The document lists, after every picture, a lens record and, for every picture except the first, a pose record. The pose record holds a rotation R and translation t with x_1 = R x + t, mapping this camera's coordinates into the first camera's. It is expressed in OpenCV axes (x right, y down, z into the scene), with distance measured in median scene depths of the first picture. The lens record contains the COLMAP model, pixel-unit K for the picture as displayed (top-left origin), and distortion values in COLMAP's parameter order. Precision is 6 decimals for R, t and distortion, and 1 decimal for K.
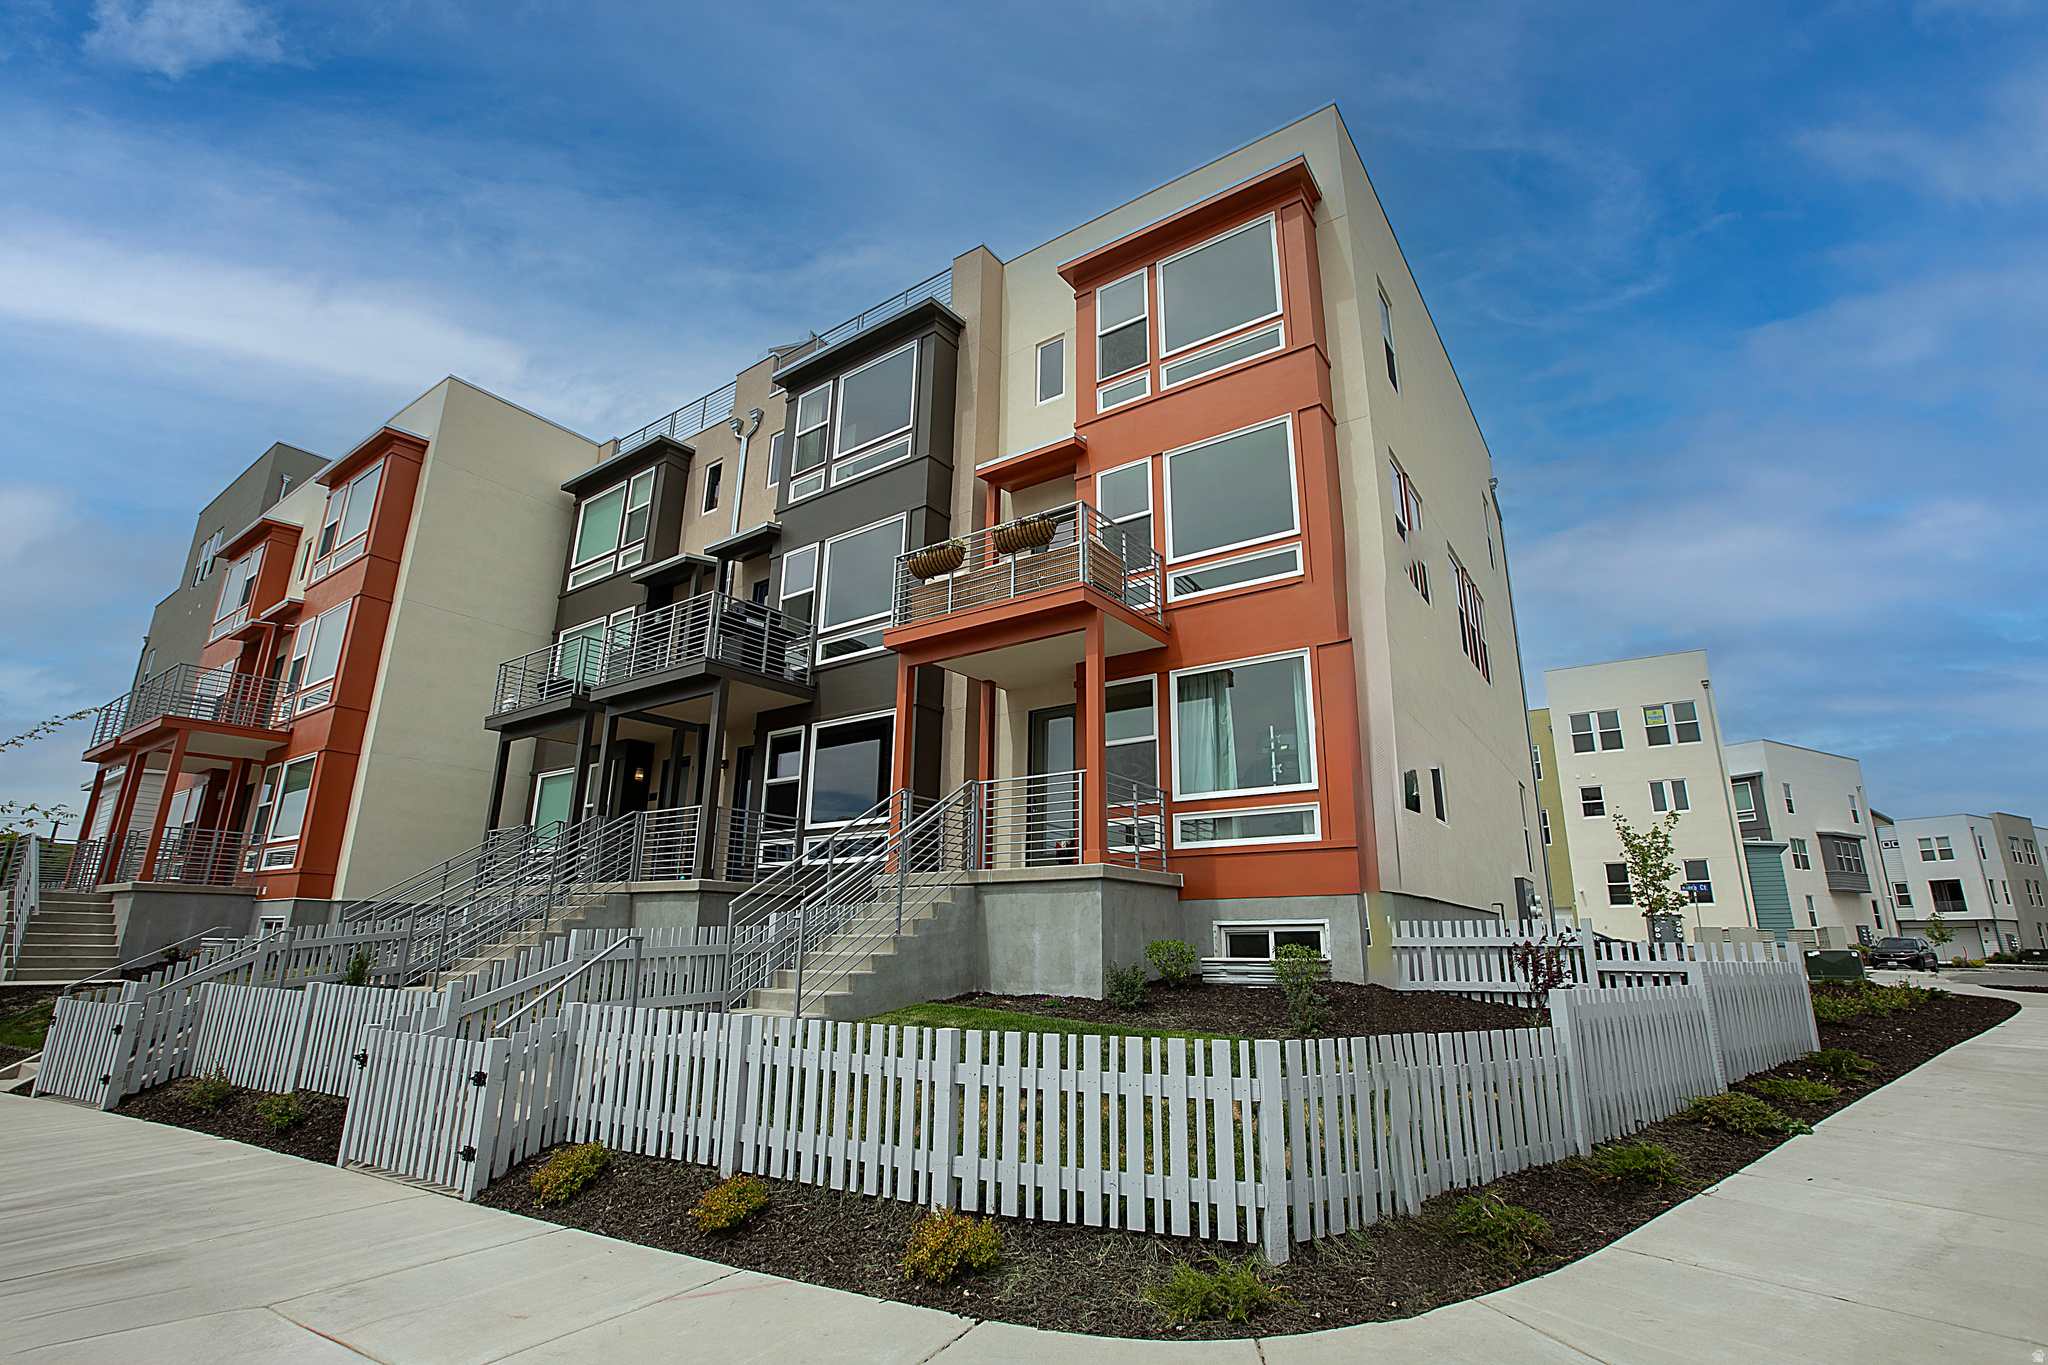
lens RADIAL K [[949.2, 0, 1022.2], [0, 949.2, 691.1], [0, 0, 1]] dist [-0.067848, 0.028847]
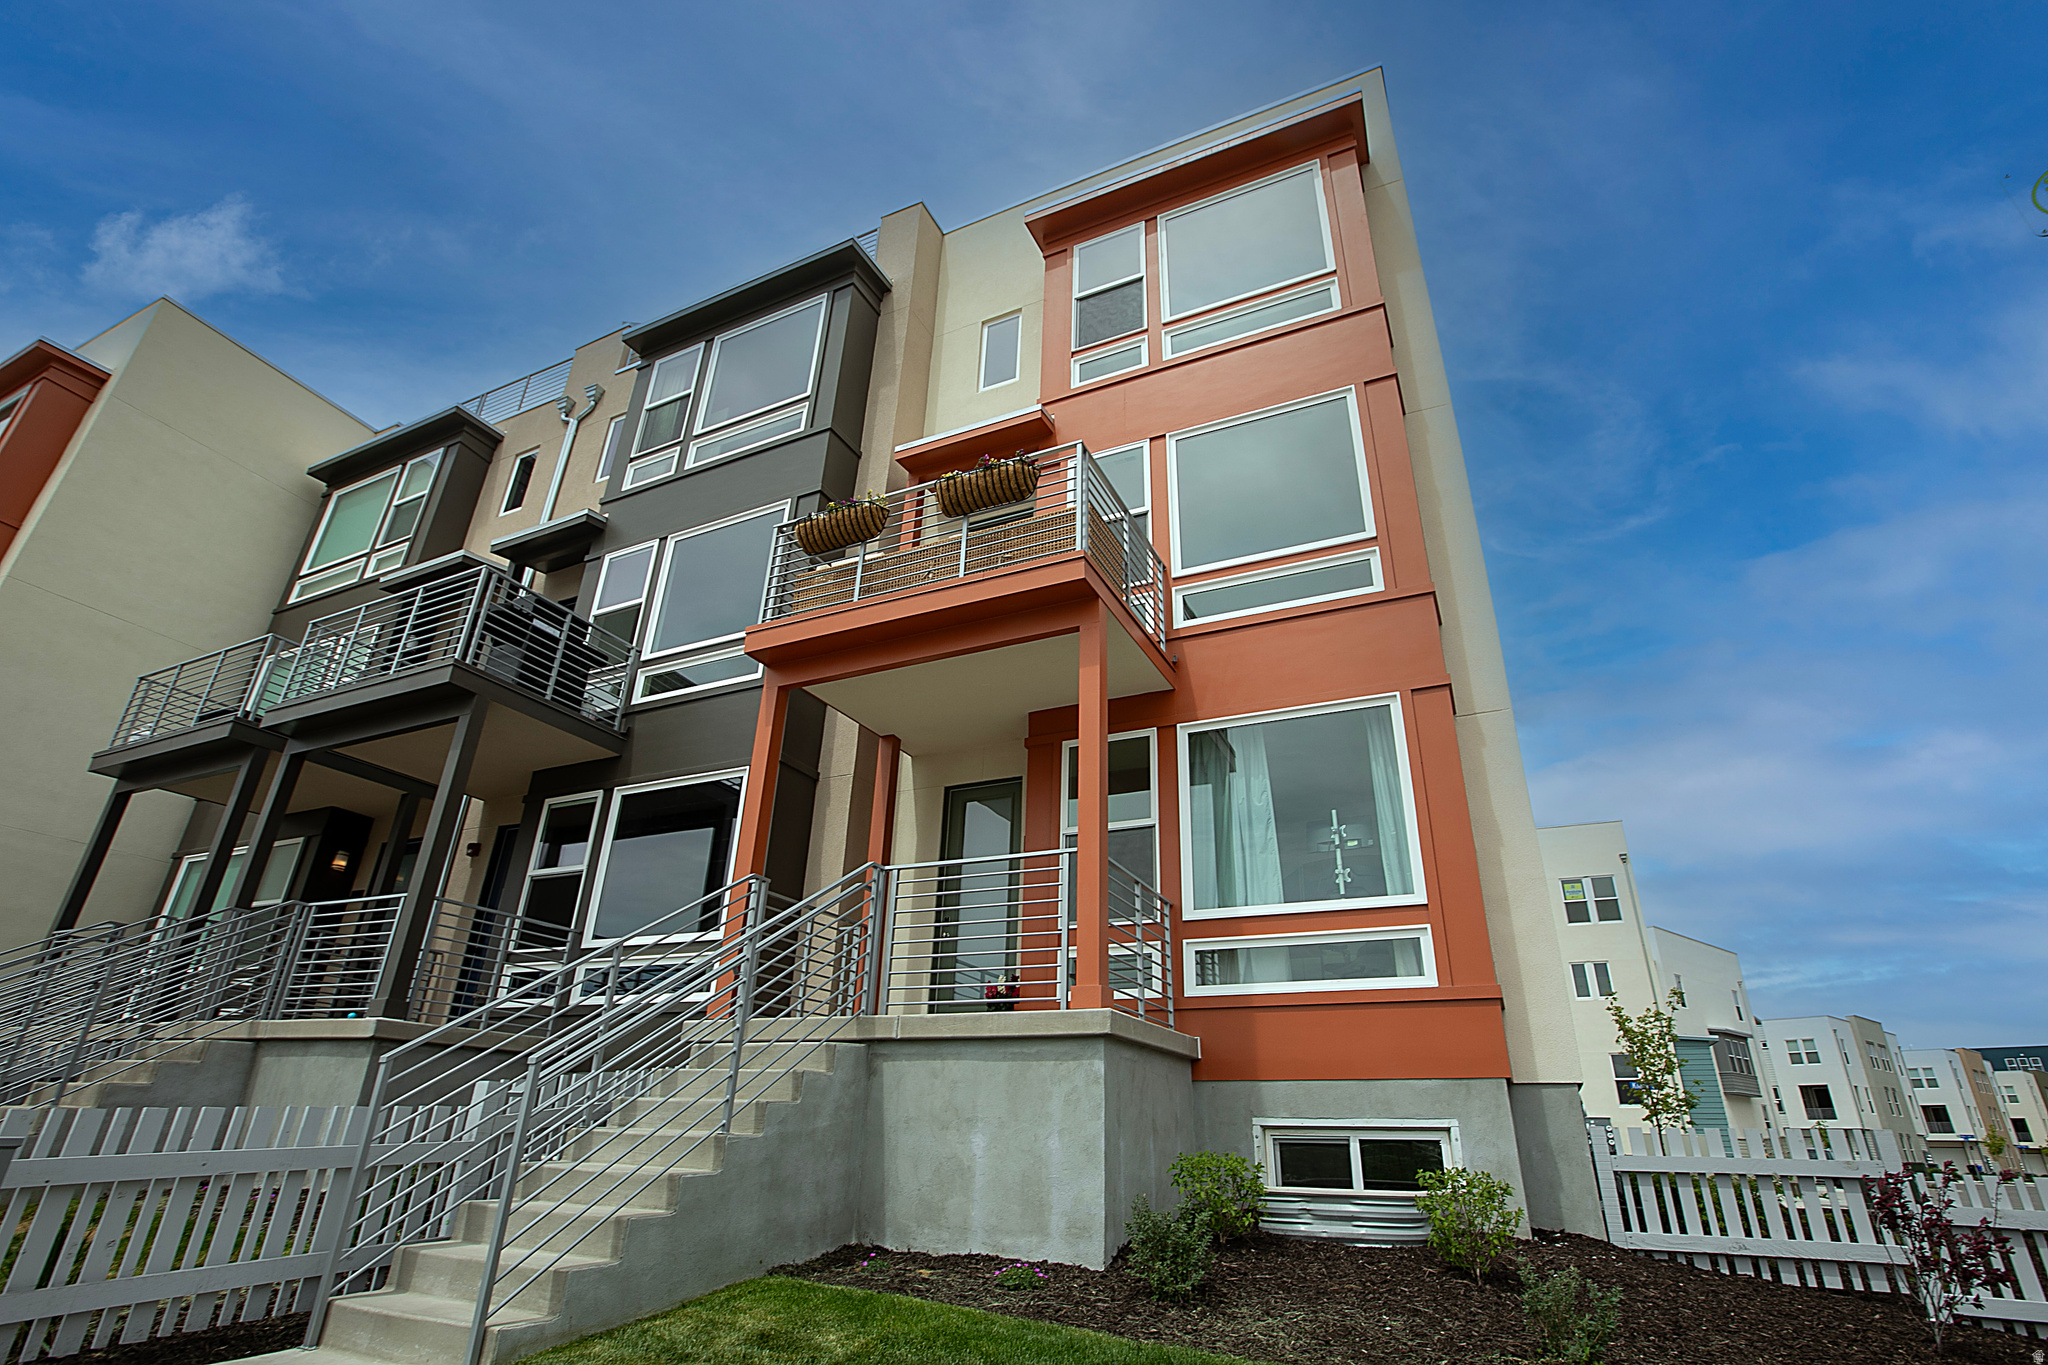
lens RADIAL K [[1003.5, 0, 1029.2], [0, 1003.5, 673.4], [0, 0, 1]] dist [-0.049240, 0.021857]
pose [[0.984754, 0.090073, 0.148815, -0.048398], [-0.063395, 0.982495, -0.175169, 0.063965], [-0.161988, 0.163064, 0.973227, 0.272036]]
